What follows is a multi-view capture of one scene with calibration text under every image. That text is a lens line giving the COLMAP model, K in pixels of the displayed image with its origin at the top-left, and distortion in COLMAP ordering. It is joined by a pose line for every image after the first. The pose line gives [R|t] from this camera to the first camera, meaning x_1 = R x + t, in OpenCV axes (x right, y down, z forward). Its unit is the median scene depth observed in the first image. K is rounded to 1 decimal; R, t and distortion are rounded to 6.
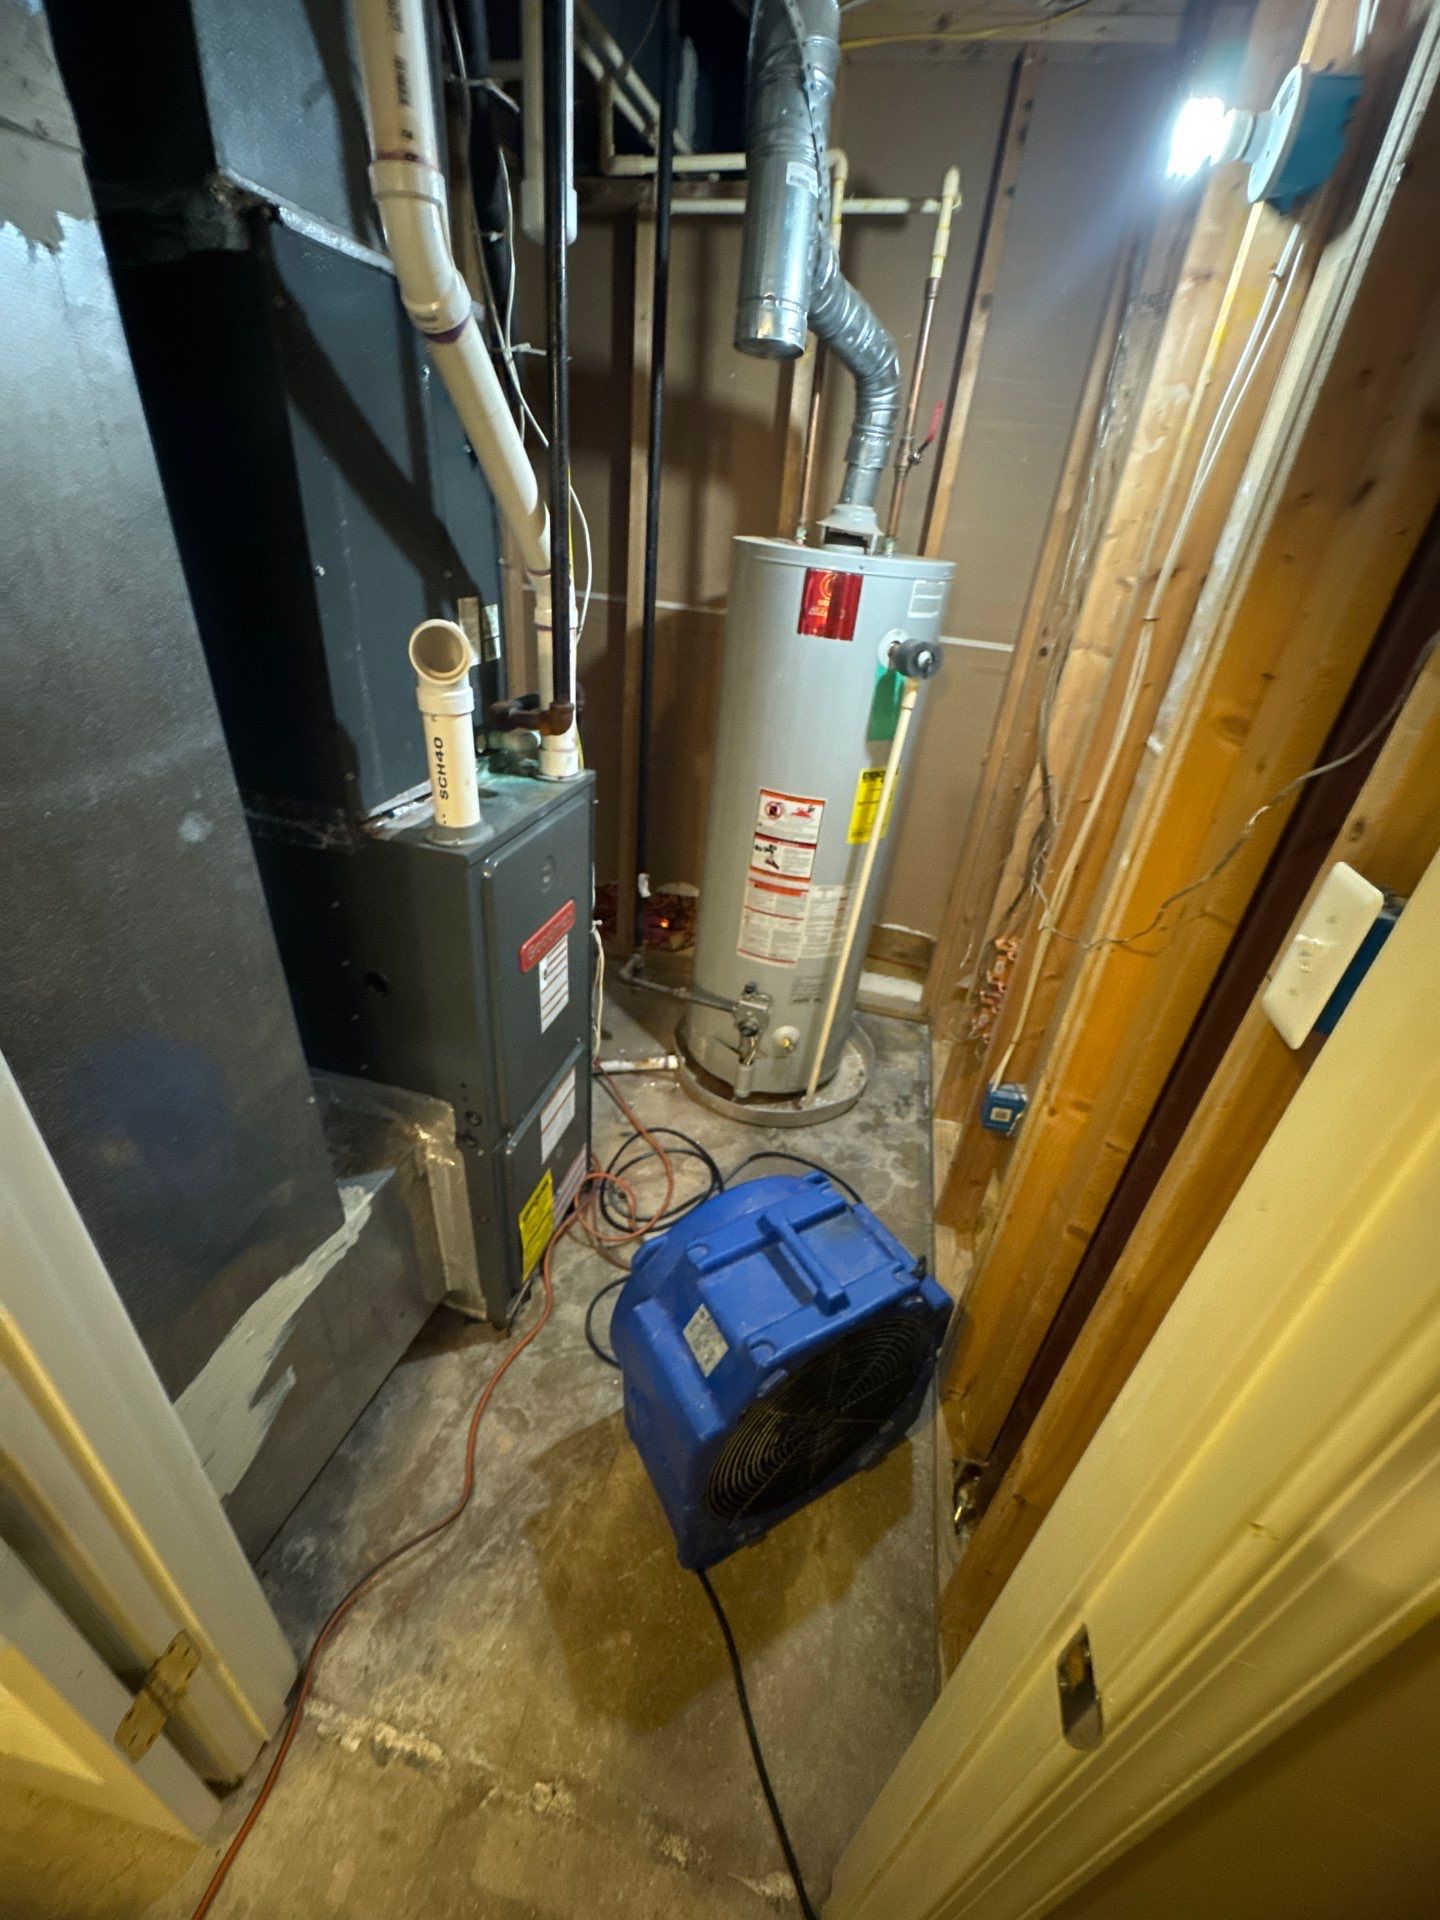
lens RADIAL K [[758.8, 0, 717.9], [0, 758.8, 959.2], [0, 0, 1]] dist [-0.008009, 0.000141]
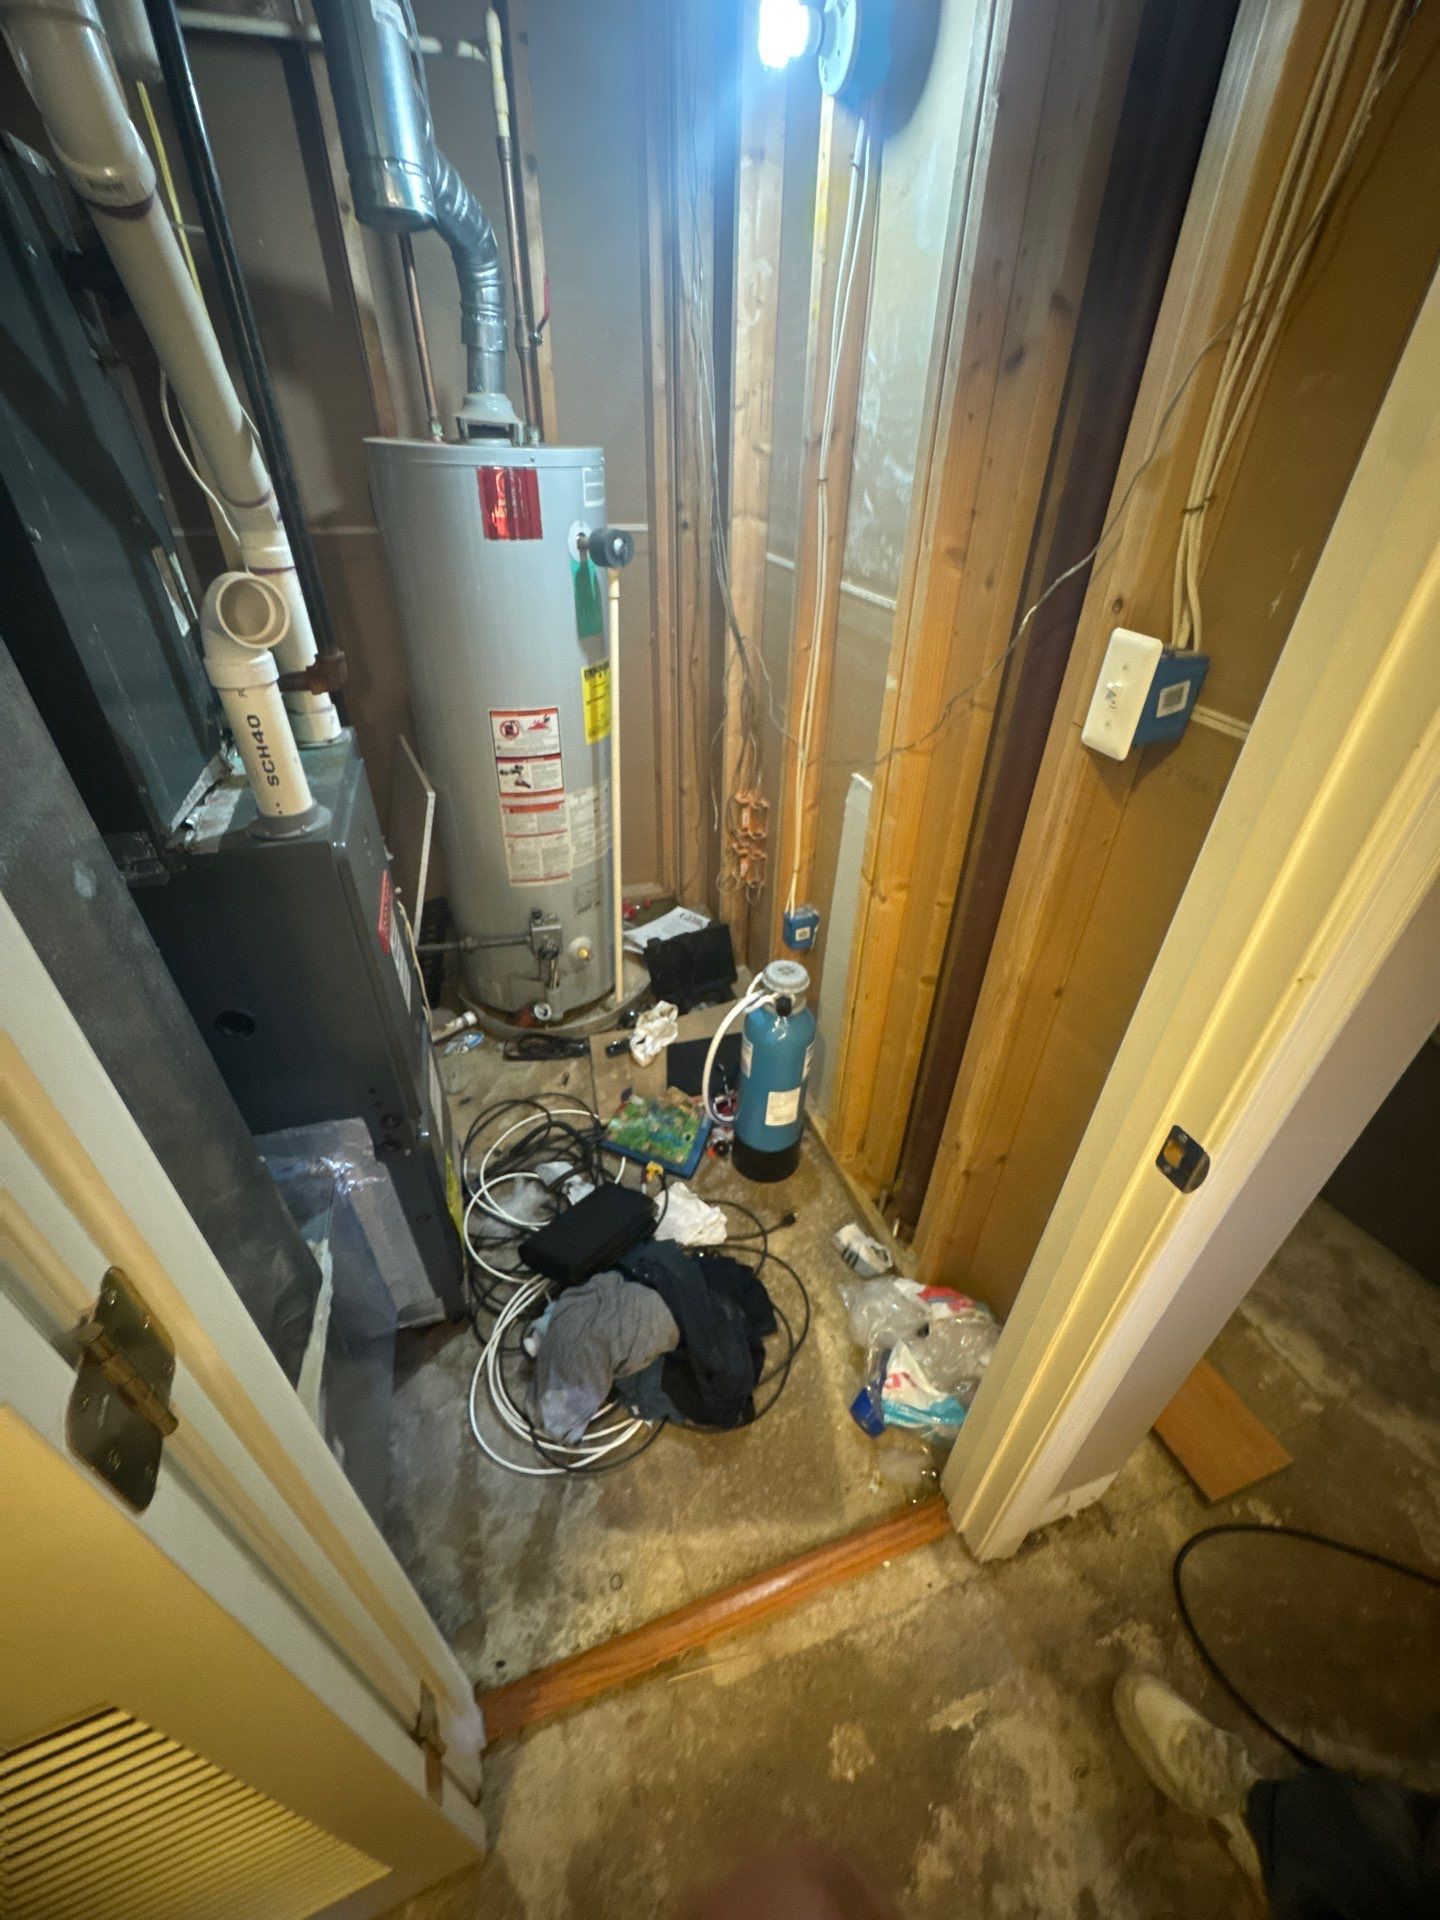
lens RADIAL K [[758.8, 0, 717.9], [0, 758.8, 959.2], [0, 0, 1]] dist [-0.008009, 0.000141]
pose [[0.843155, -0.363468, 0.396207, -0.198757], [0.316762, 0.931232, 0.180192, -0.011573], [-0.434454, -0.026426, 0.900306, -0.006803]]
